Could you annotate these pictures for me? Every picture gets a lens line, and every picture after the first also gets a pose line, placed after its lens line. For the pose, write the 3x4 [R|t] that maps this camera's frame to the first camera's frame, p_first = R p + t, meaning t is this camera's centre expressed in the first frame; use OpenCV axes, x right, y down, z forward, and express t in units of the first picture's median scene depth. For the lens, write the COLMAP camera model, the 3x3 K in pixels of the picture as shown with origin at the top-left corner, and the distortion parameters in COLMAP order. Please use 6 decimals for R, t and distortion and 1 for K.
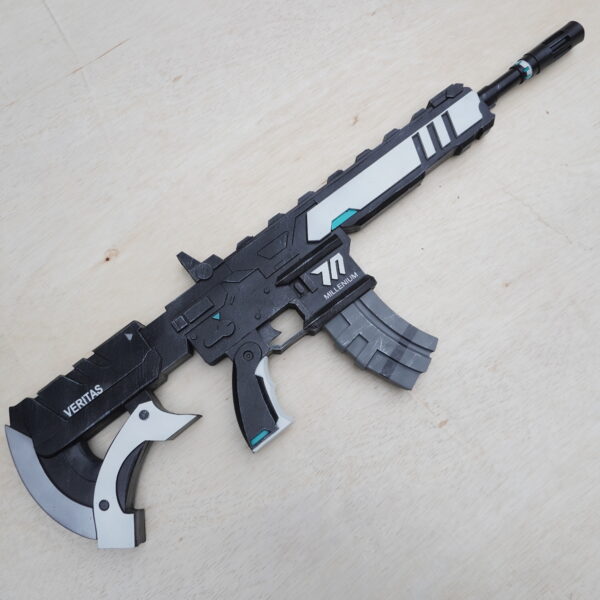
lens RADIAL K [[607.1, 0, 297.3], [0, 607.1, 302.5], [0, 0, 1]] dist [-0.026176, 0.000000]
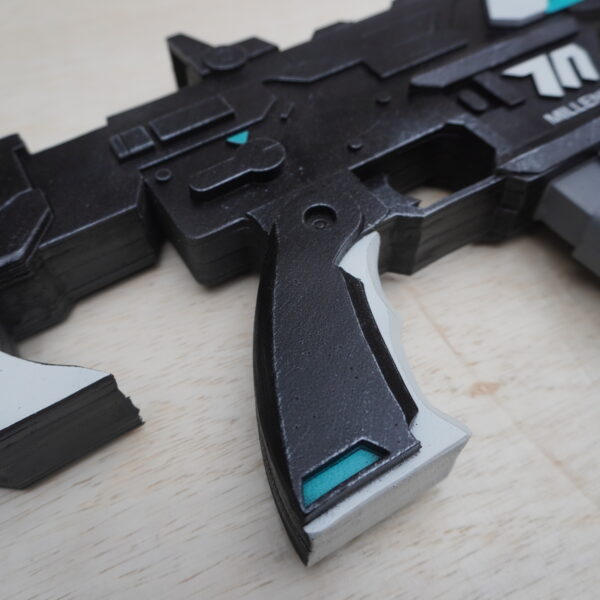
lens RADIAL K [[607.1, 0, 306.5], [0, 607.1, 302.0], [0, 0, 1]] dist [-0.026176, 0.000000]
pose [[0.993693, 0.082584, -0.075860, -0.059543], [-0.104807, 0.924538, -0.366395, 0.235091], [0.039877, 0.372035, 0.927362, 0.709977]]
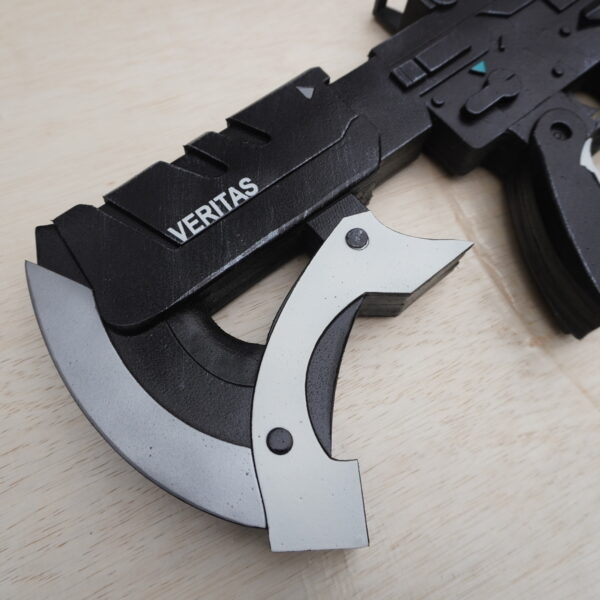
lens RADIAL K [[607.1, 0, 298.8], [0, 607.1, 295.8], [0, 0, 1]] dist [-0.026176, 0.000000]
pose [[0.997016, 0.013603, 0.075982, -0.313532], [-0.004046, 0.992205, -0.124549, 0.268954], [-0.077084, 0.123870, 0.989300, 0.548450]]
